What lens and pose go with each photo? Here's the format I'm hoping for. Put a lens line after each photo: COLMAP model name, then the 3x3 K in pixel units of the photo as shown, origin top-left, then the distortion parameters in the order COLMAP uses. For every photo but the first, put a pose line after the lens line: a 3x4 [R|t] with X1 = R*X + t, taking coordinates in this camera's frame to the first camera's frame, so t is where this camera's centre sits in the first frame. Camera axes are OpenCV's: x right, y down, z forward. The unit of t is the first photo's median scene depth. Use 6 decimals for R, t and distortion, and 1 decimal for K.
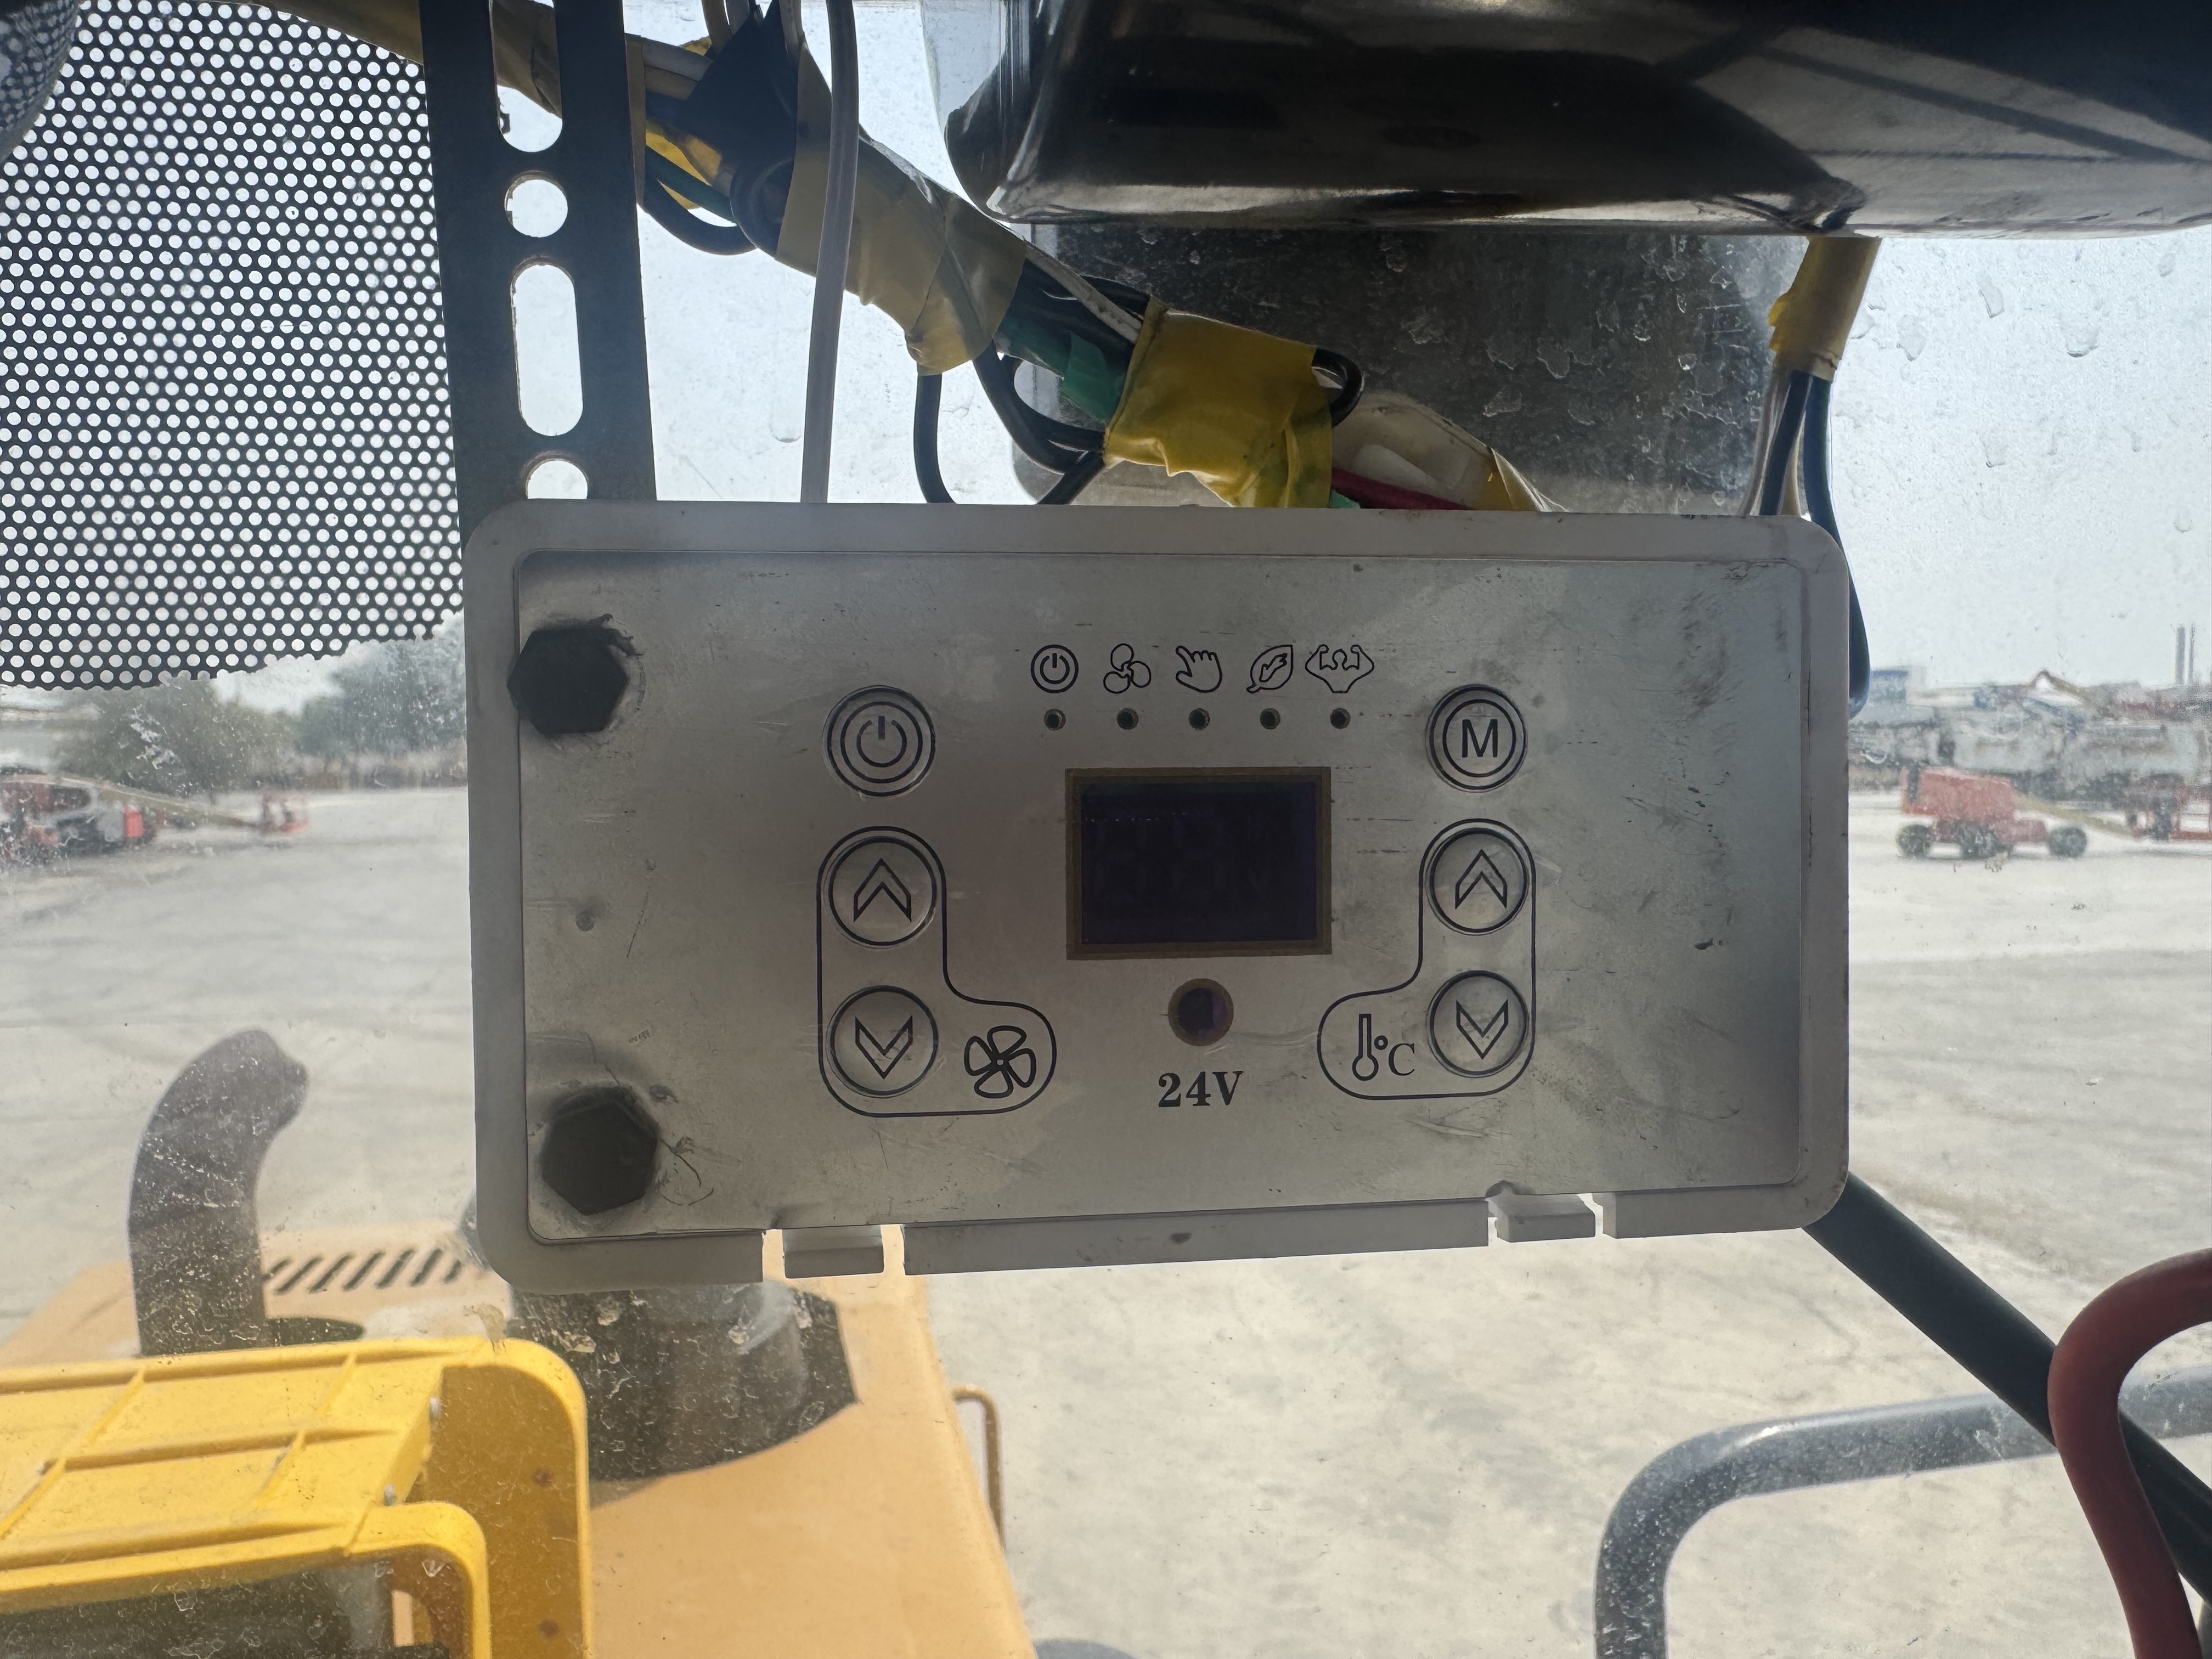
lens RADIAL K [[1575.5, 0, 991.2], [0, 1575.5, 825.6], [0, 0, 1]] dist [-0.008919, 0.005819]
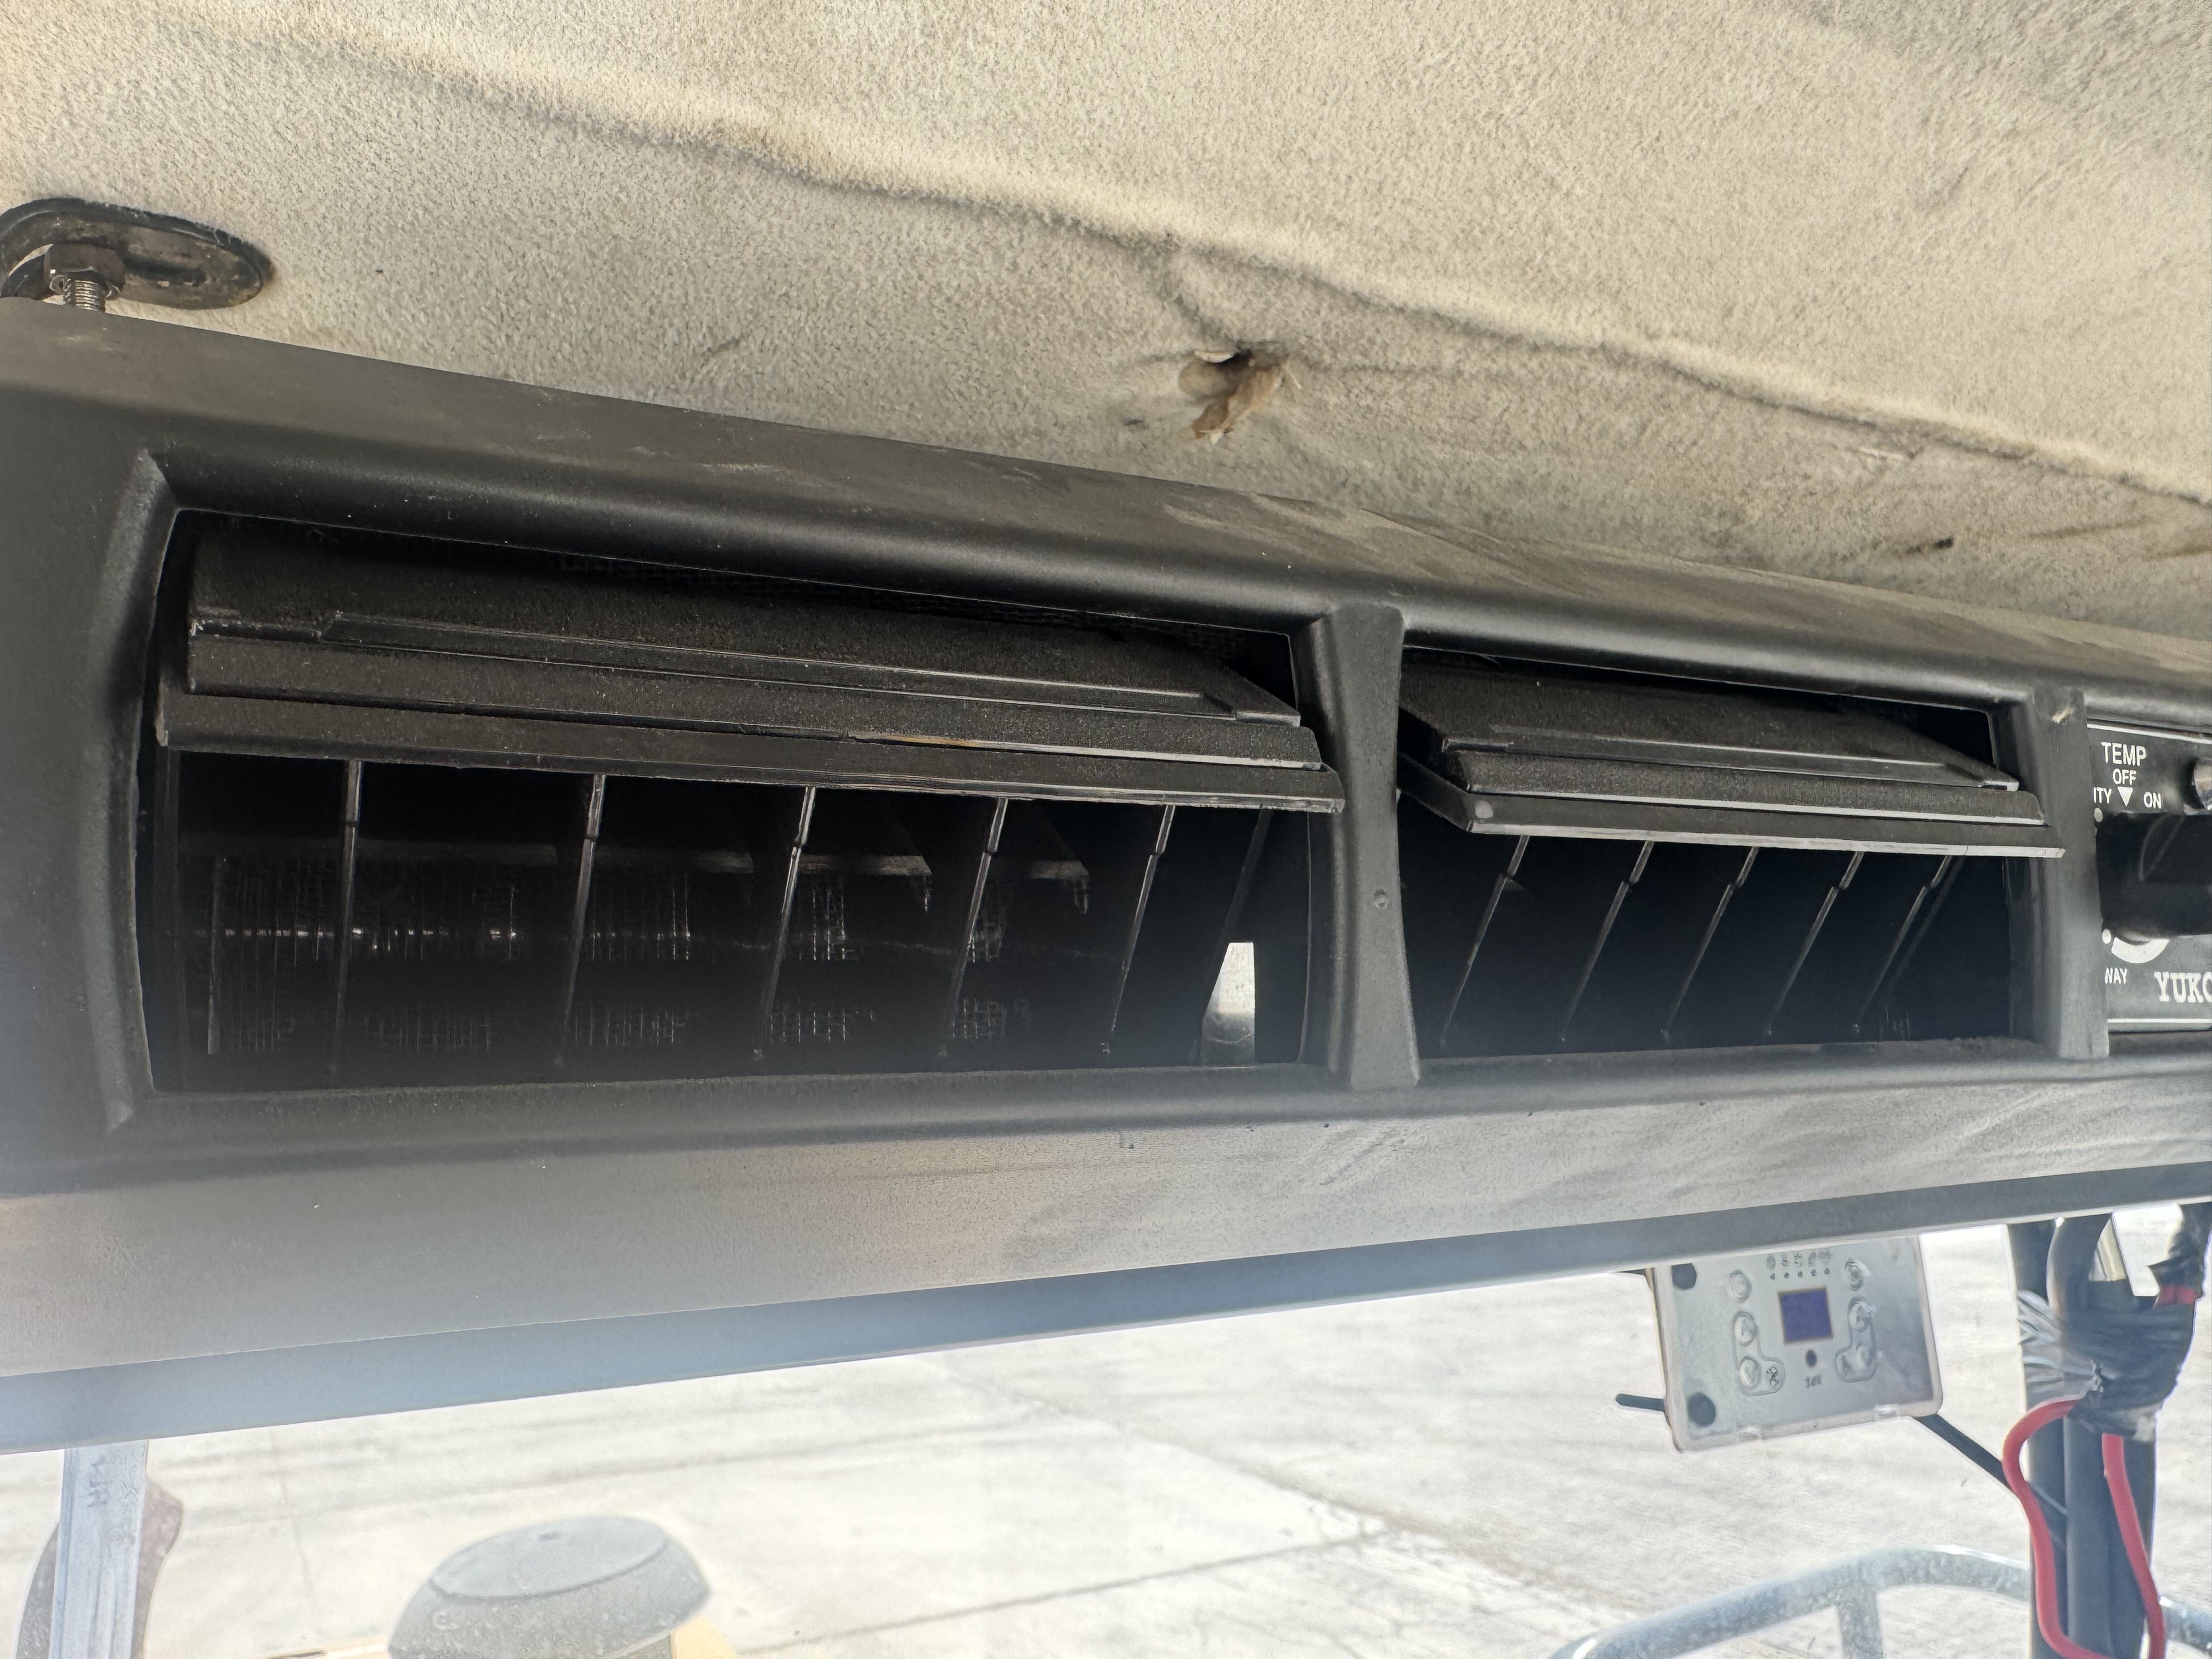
lens RADIAL K [[1575.5, 0, 992.2], [0, 1575.5, 818.6], [0, 0, 1]] dist [-0.008919, 0.005819]
pose [[0.949612, 0.043235, 0.310431, -2.757486], [0.029315, 0.973846, -0.225308, -0.323182], [-0.312053, 0.223056, 0.923509, -1.968722]]
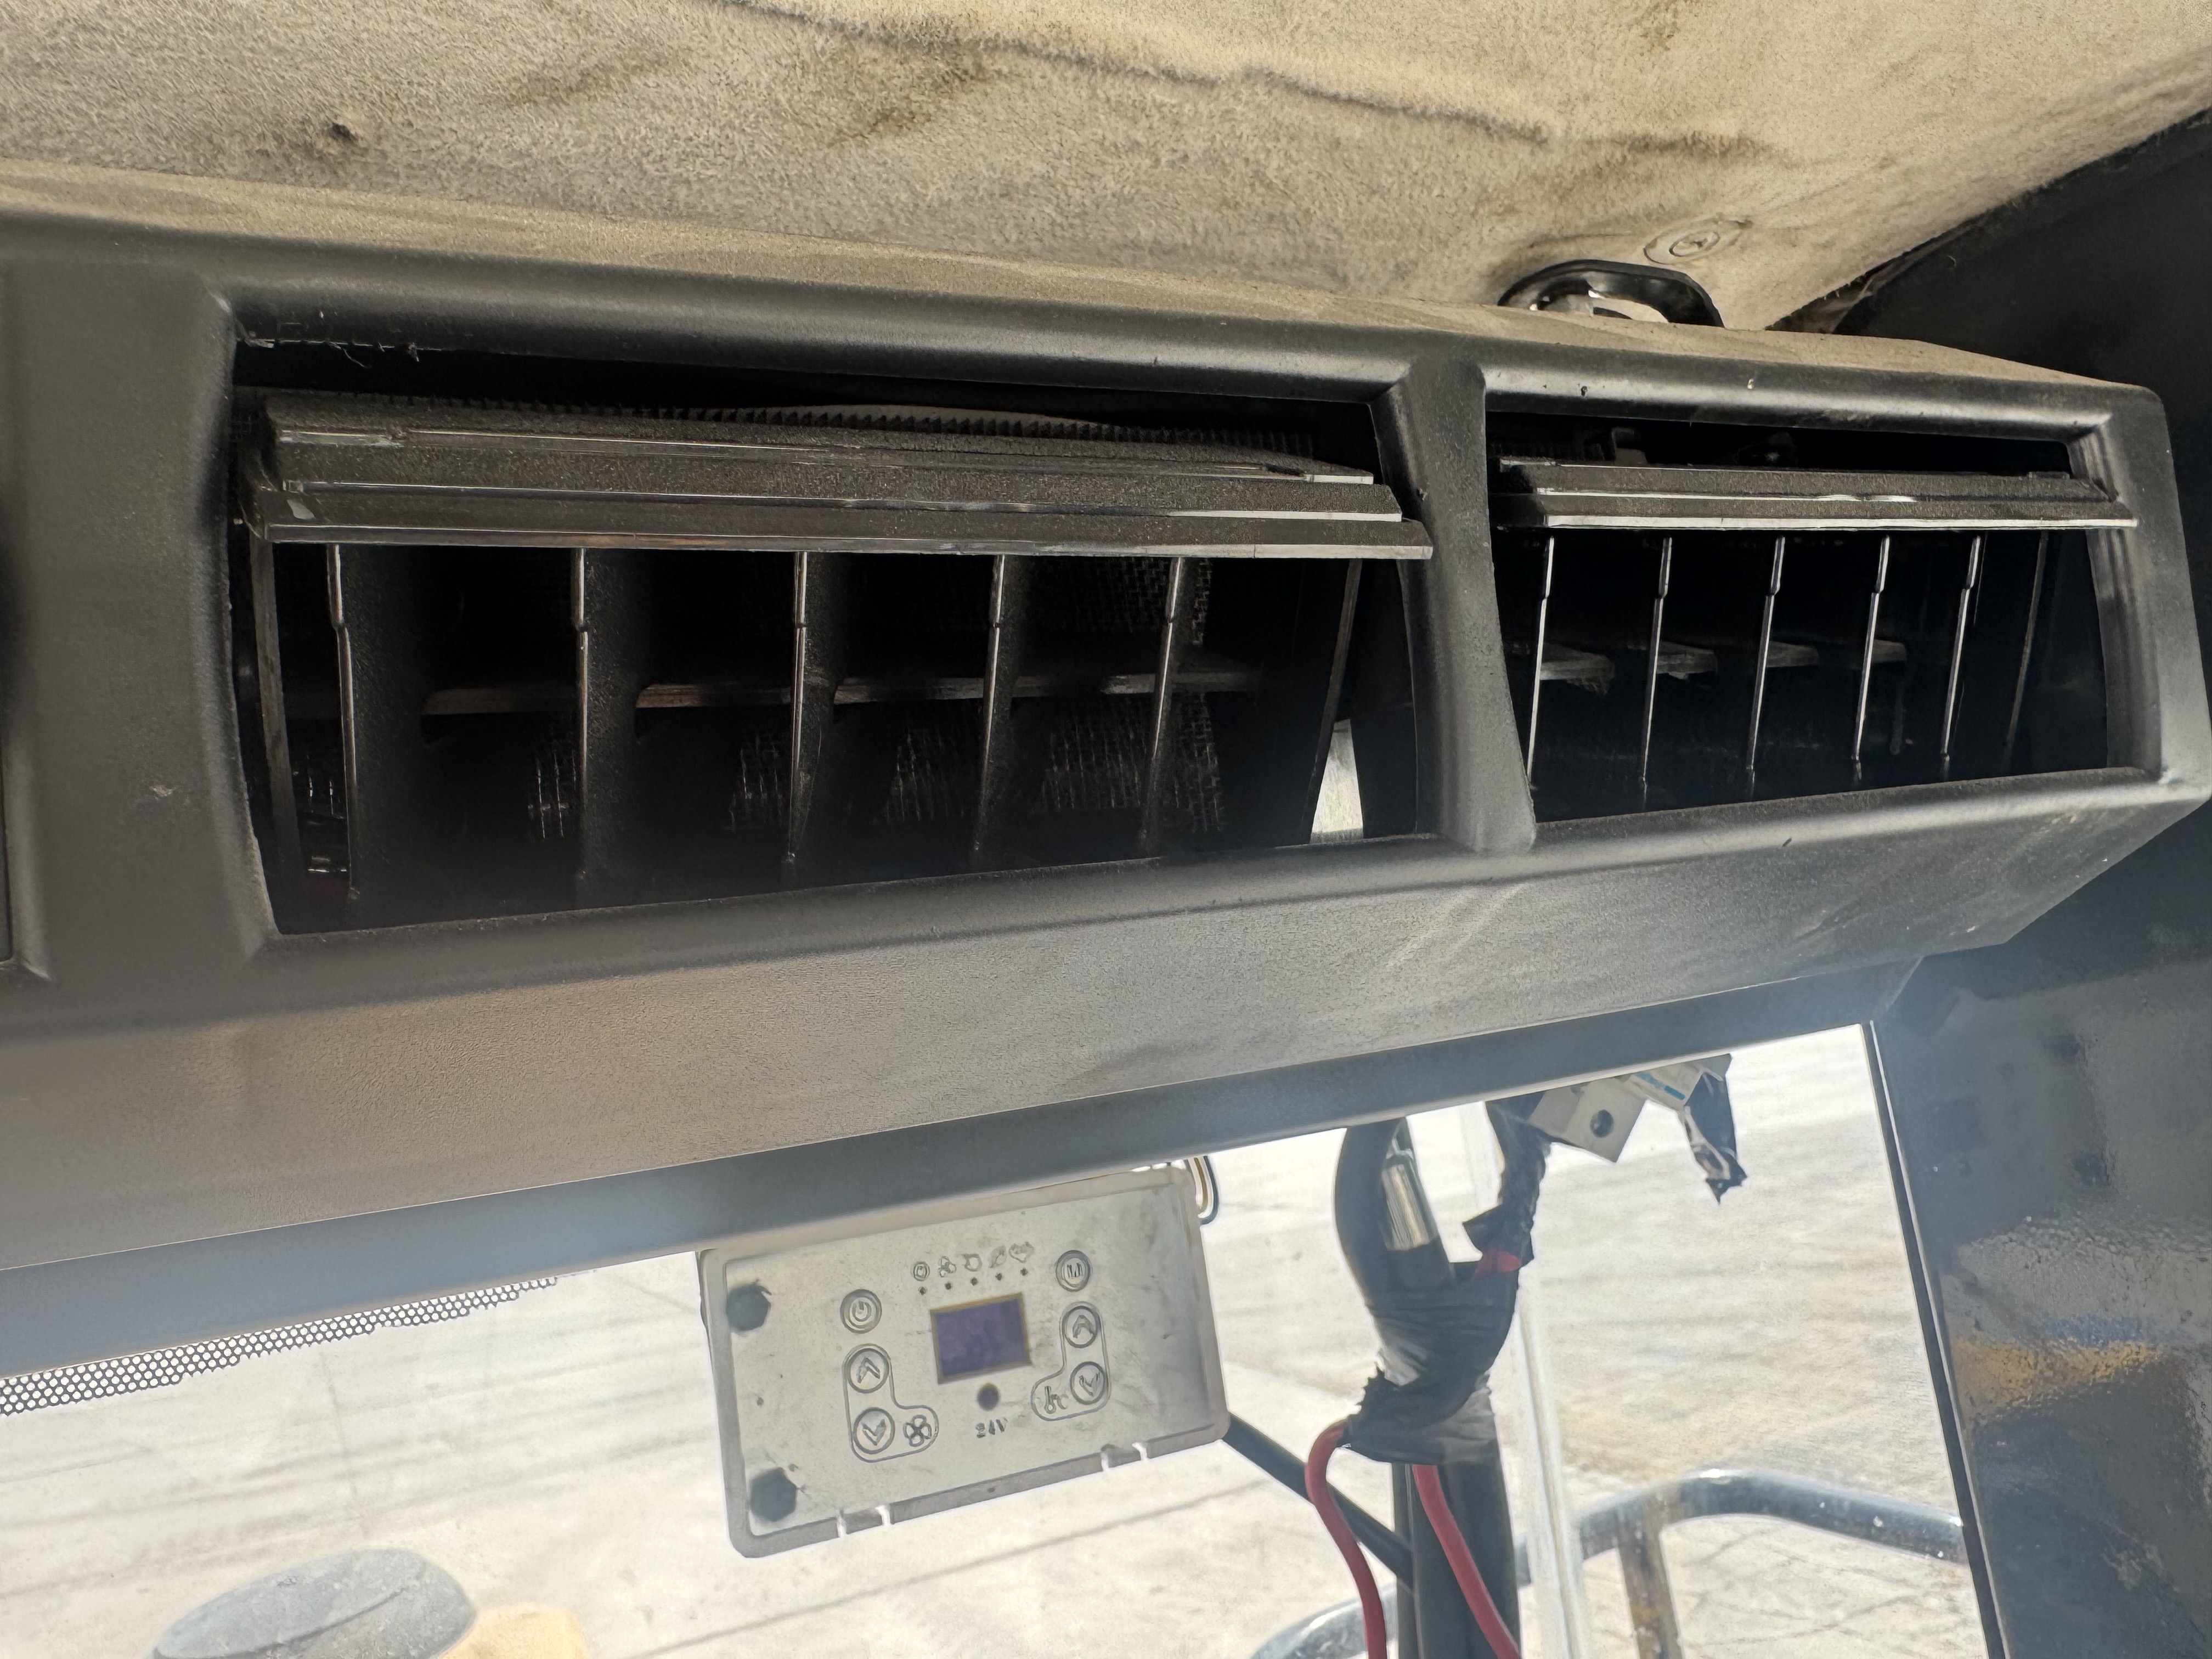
lens RADIAL K [[1575.5, 0, 1011.3], [0, 1575.5, 818.1], [0, 0, 1]] dist [-0.008919, 0.005819]
pose [[0.952616, -0.064547, 0.297250, -0.532526], [0.124968, 0.973994, -0.188994, -0.311667], [-0.277320, 0.217186, 0.935908, -1.623564]]
